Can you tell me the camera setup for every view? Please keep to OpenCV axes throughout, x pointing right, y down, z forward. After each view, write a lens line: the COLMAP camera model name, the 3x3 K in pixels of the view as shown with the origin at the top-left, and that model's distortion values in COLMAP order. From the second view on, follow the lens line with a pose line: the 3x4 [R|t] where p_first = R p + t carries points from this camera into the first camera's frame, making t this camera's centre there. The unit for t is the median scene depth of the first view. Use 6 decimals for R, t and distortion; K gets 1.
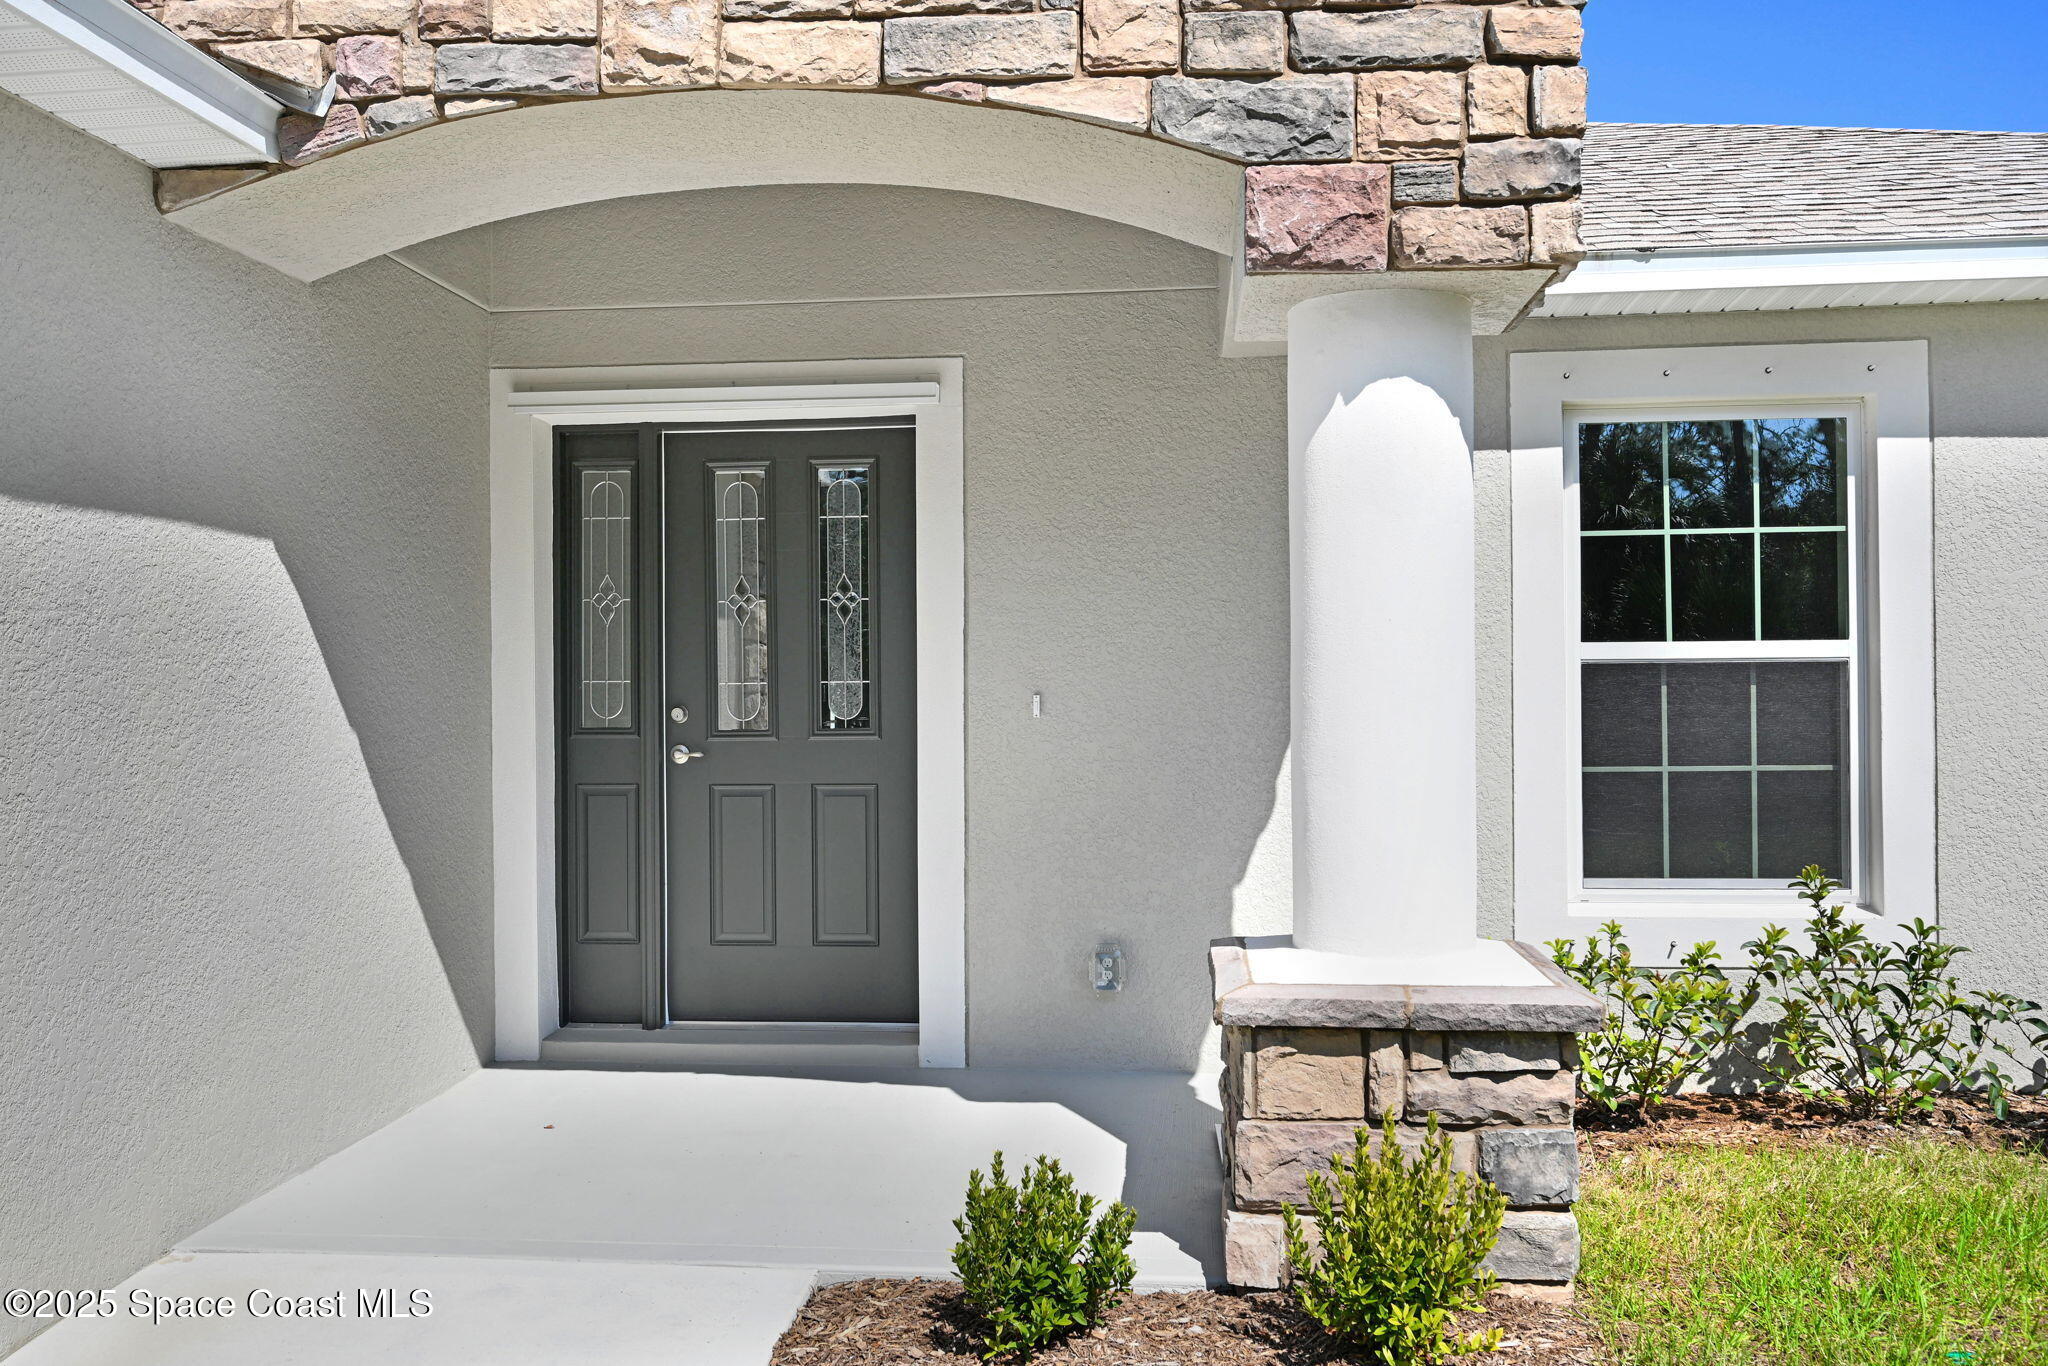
lens RADIAL K [[1696.8, 0, 1015.8], [0, 1696.8, 721.6], [0, 0, 1]] dist [0.008624, 0.004005]
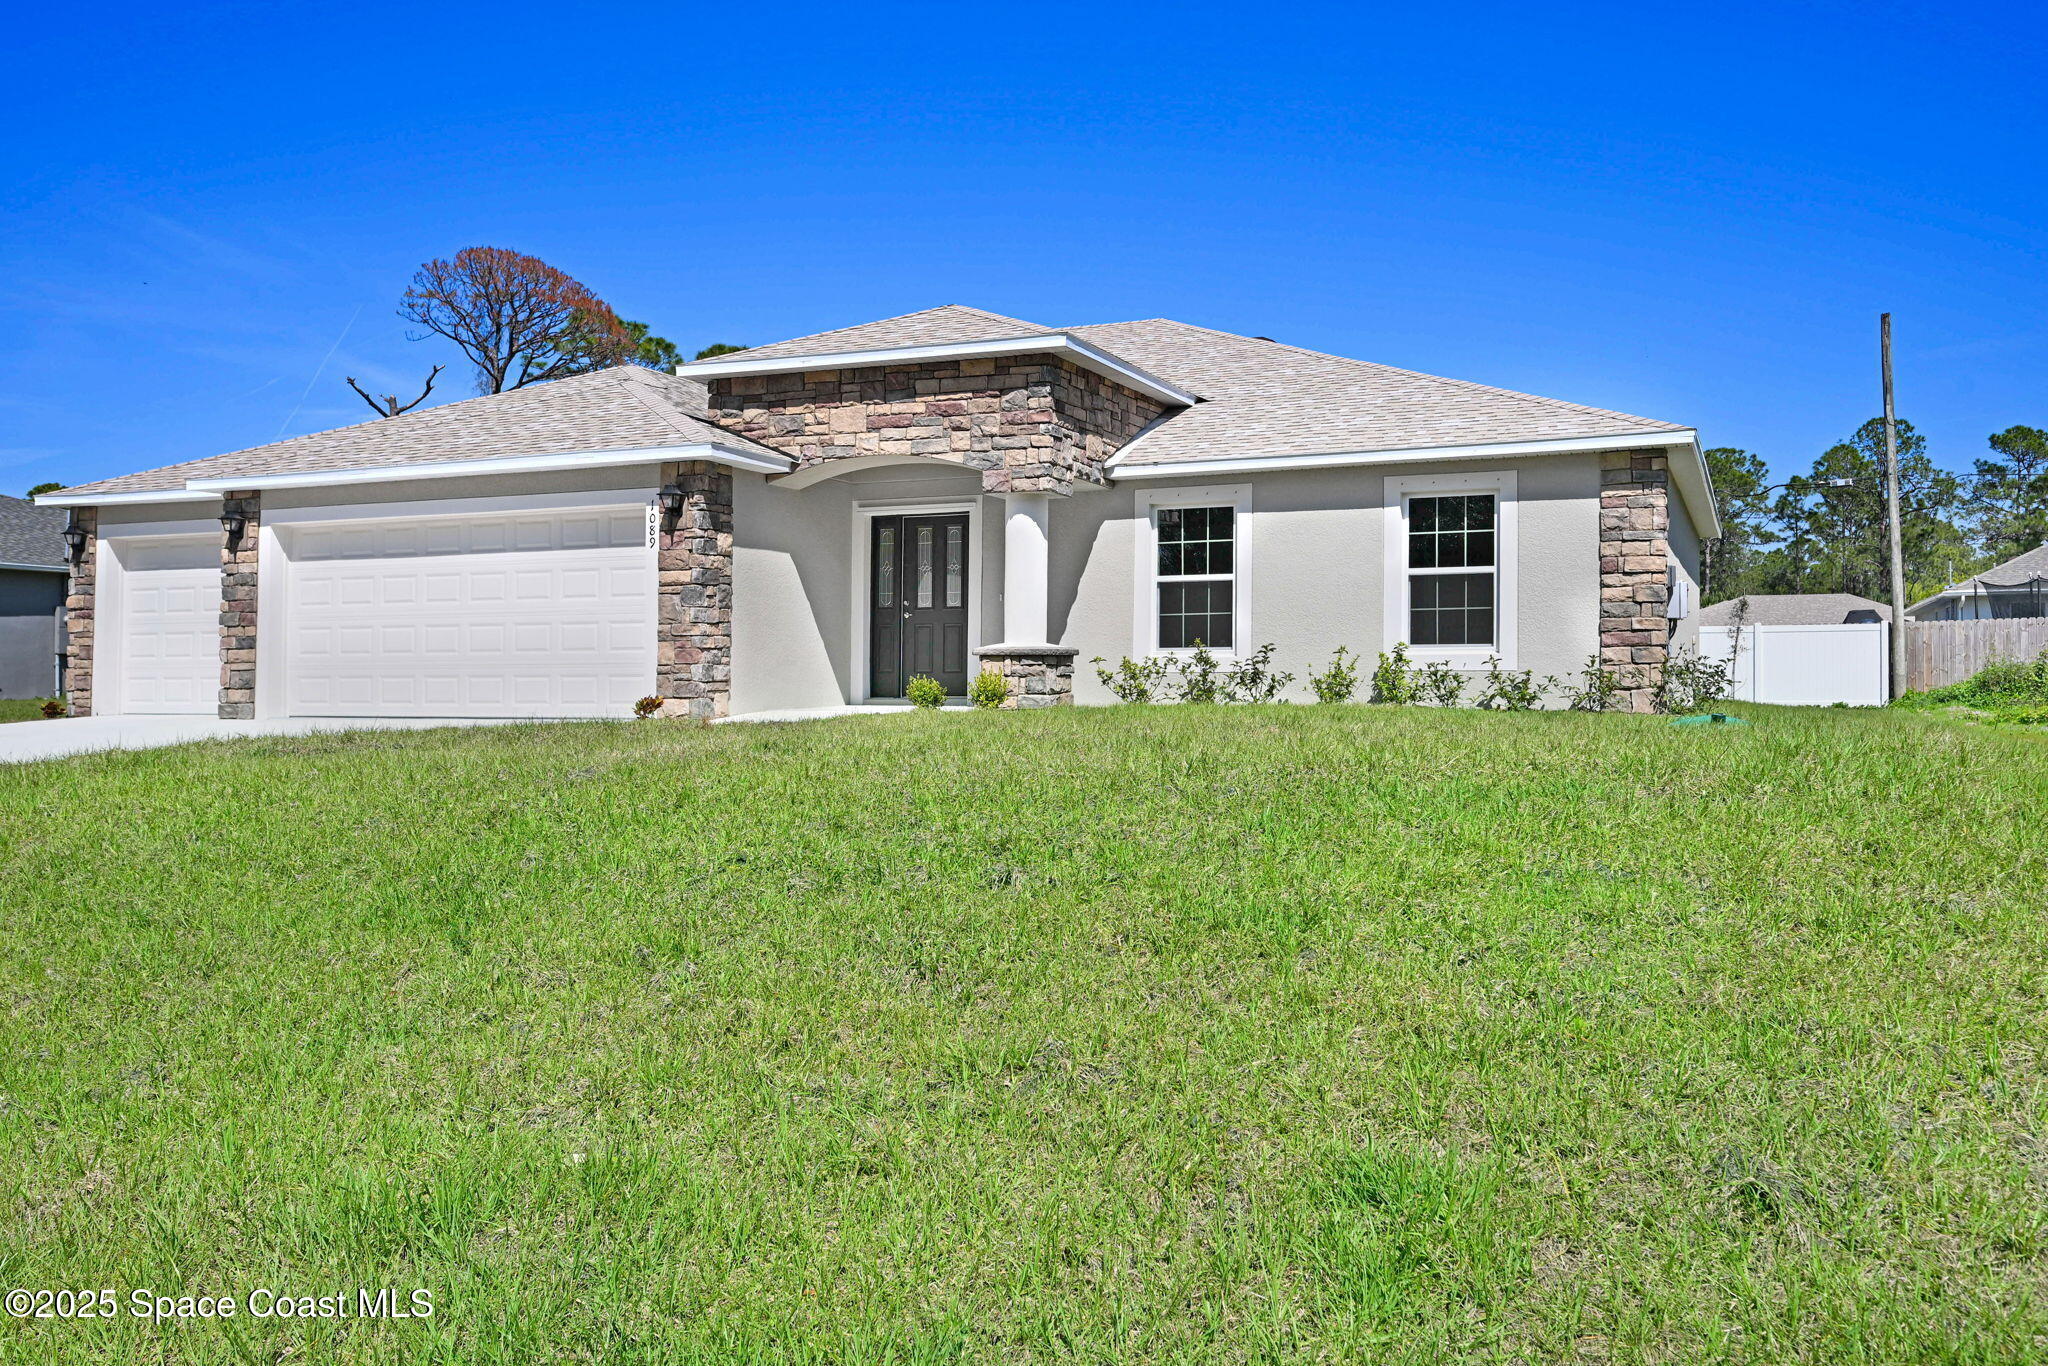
lens RADIAL K [[1487.8, 0, 1024.4], [0, 1487.8, 649.7], [0, 0, 1]] dist [-0.003824, 0.000735]
pose [[0.962889, -0.001580, -0.269893, 0.886430], [-0.004805, 0.999724, -0.022994, 0.168246], [0.269854, 0.023437, 0.962616, -1.895968]]
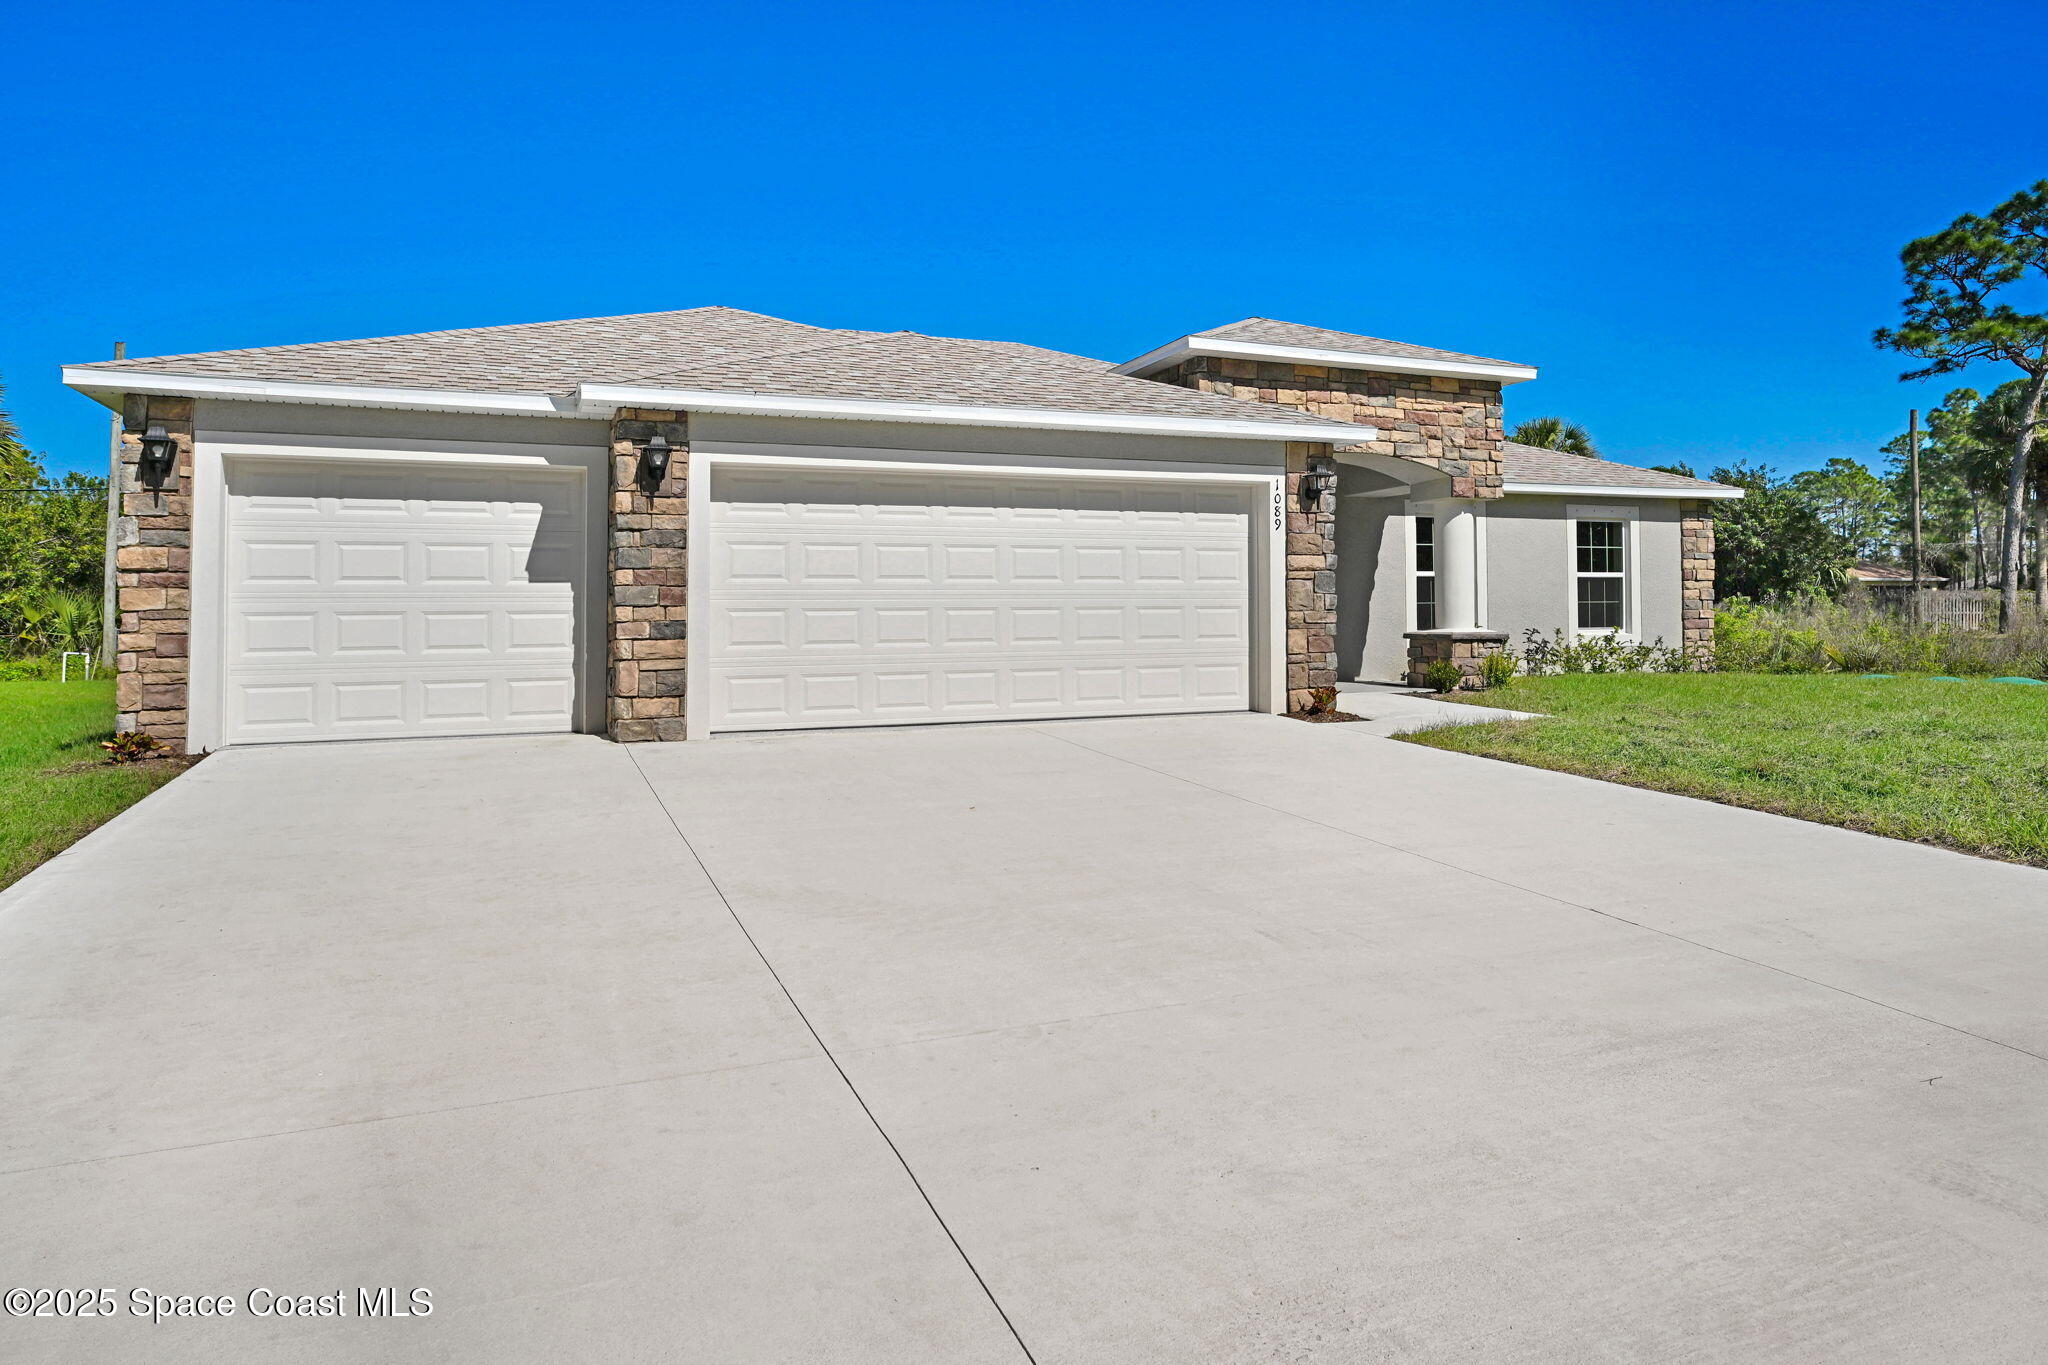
lens RADIAL K [[1069.6, 0, 1035.9], [0, 1069.6, 648.7], [0, 0, 1]] dist [0.001429, 0.000308]
pose [[0.915192, -0.011616, 0.402851, -1.585557], [0.007691, 0.999906, 0.011360, 0.105240], [-0.402945, -0.007299, 0.915195, -1.007455]]
